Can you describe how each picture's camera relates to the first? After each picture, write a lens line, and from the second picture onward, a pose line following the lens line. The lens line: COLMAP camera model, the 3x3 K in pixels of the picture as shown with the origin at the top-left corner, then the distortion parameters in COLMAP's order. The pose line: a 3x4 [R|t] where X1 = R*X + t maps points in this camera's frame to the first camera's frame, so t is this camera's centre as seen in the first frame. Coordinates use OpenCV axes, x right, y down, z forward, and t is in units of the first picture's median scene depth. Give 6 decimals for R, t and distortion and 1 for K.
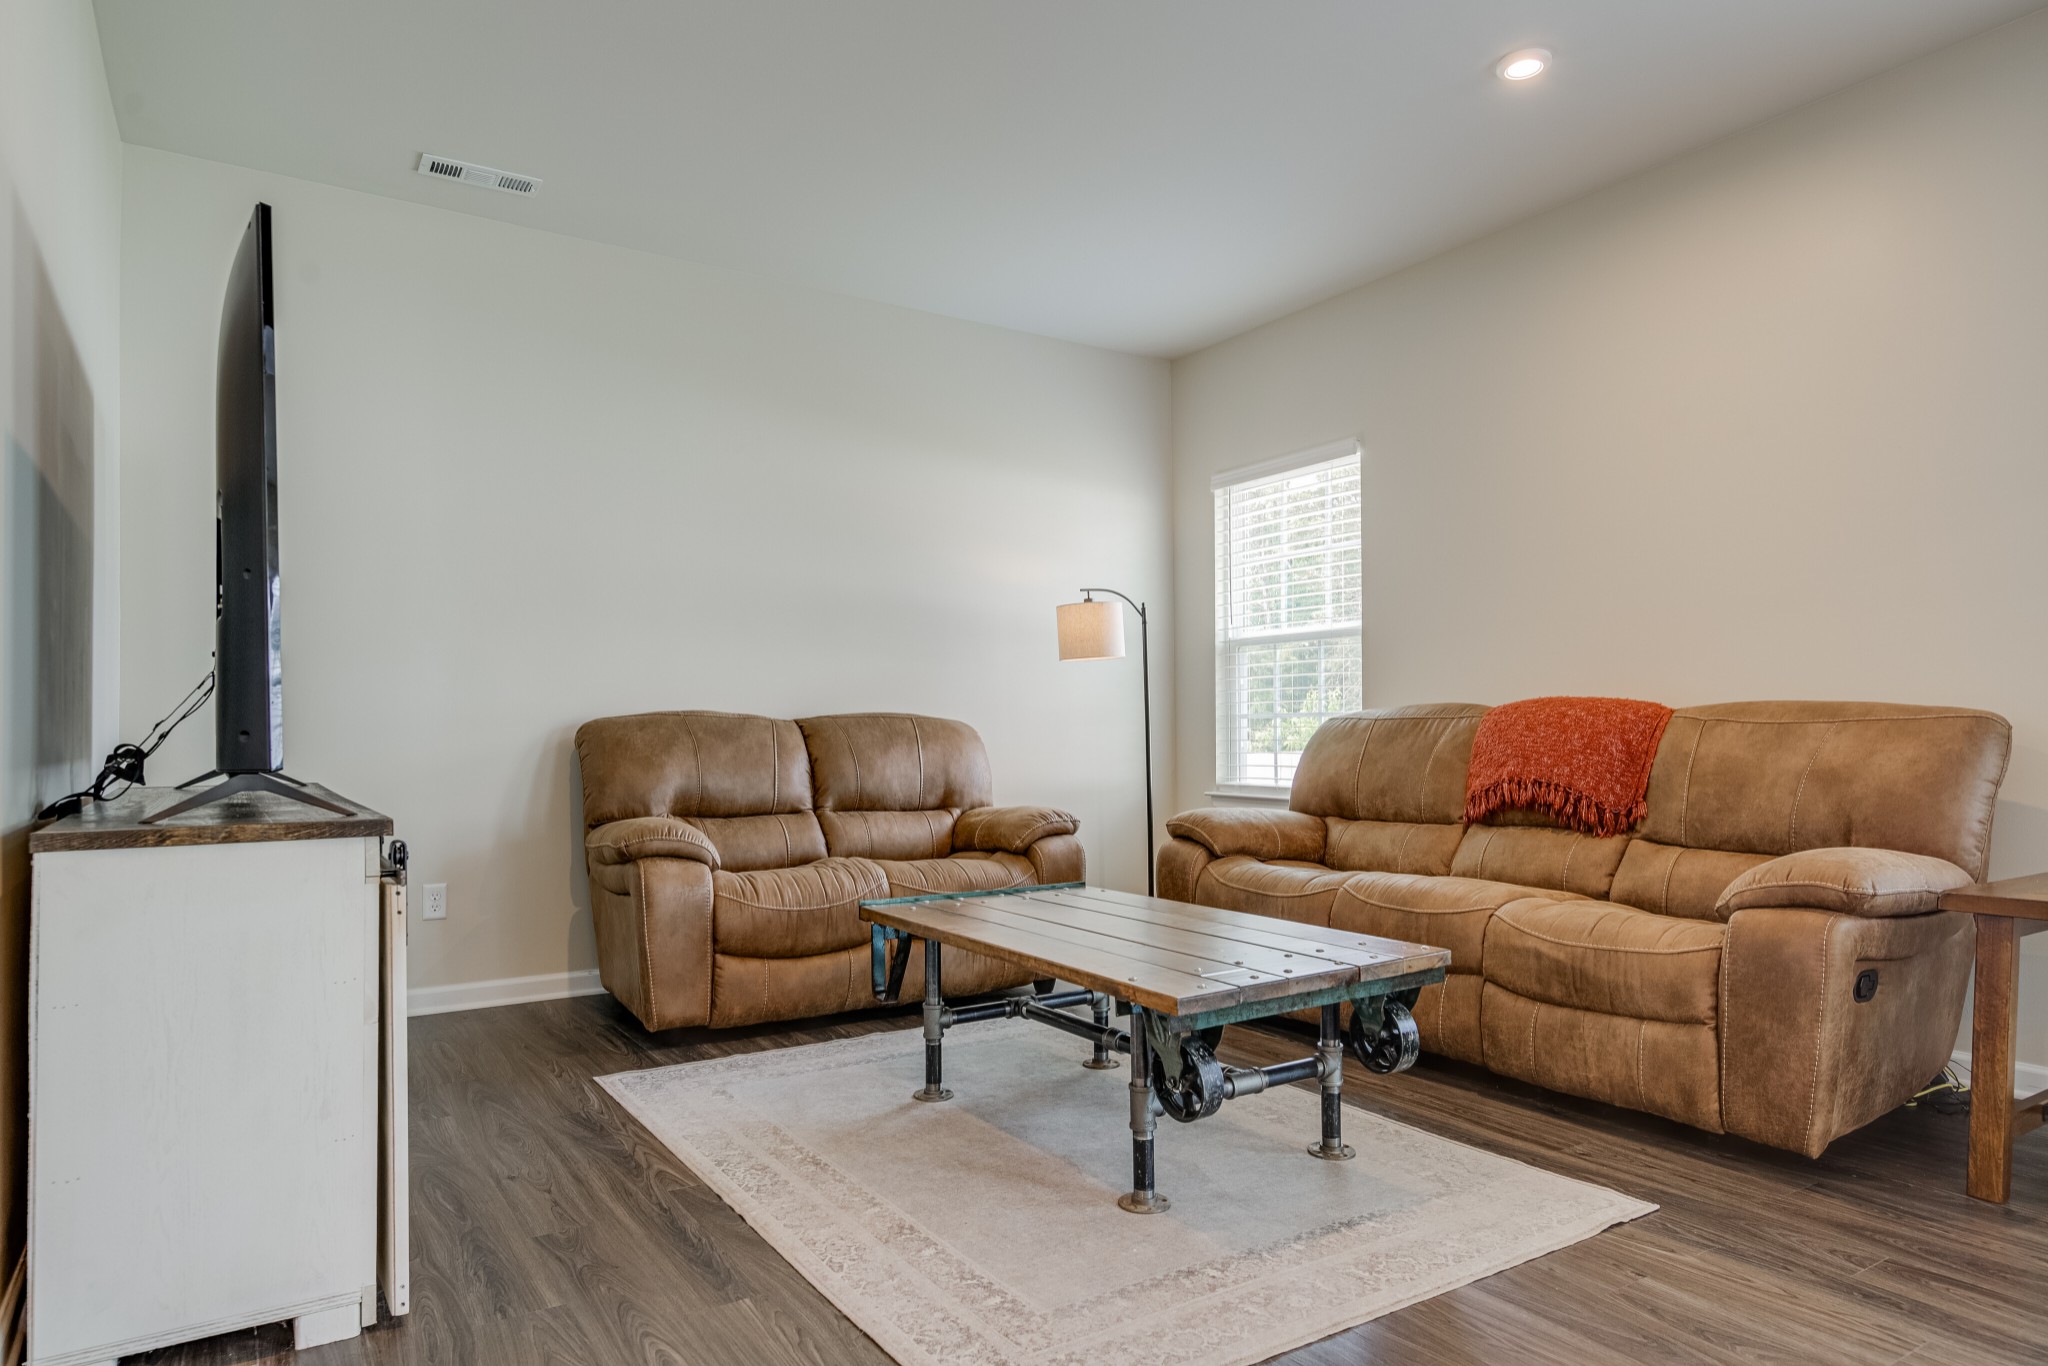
lens RADIAL K [[1238.0, 0, 1021.3], [0, 1238.0, 726.6], [0, 0, 1]] dist [0.022959, -0.000239]
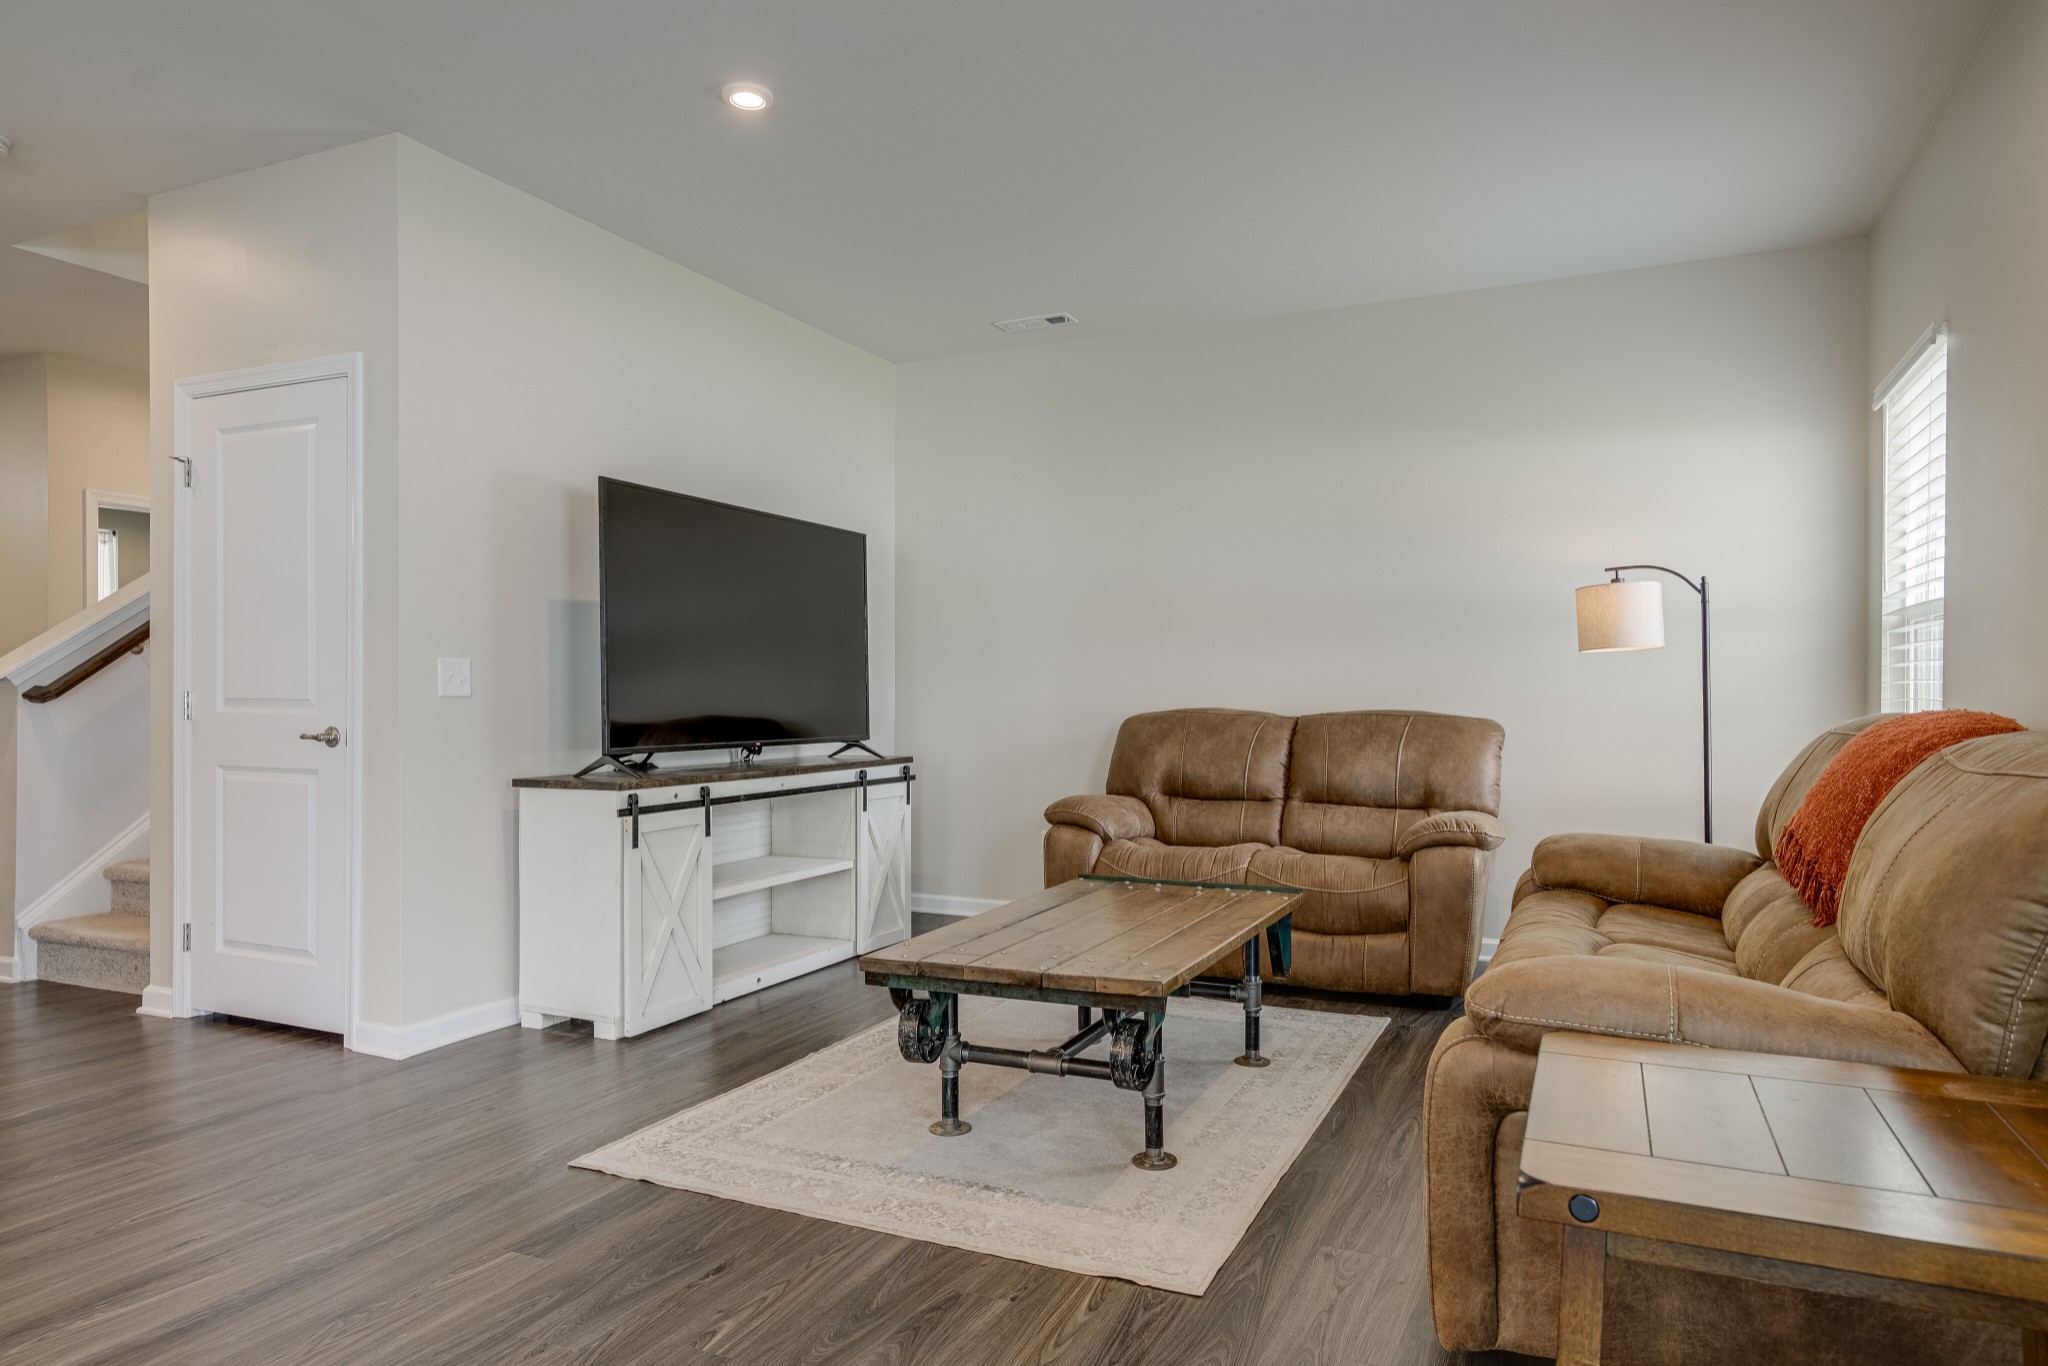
lens RADIAL K [[1238.0, 0, 1021.3], [0, 1238.0, 726.6], [0, 0, 1]] dist [0.022959, -0.000239]
pose [[0.533740, 0.027993, -0.845185, 0.660342], [-0.000278, 0.999458, 0.032927, -0.034762], [0.845649, -0.017339, 0.533458, 0.223667]]
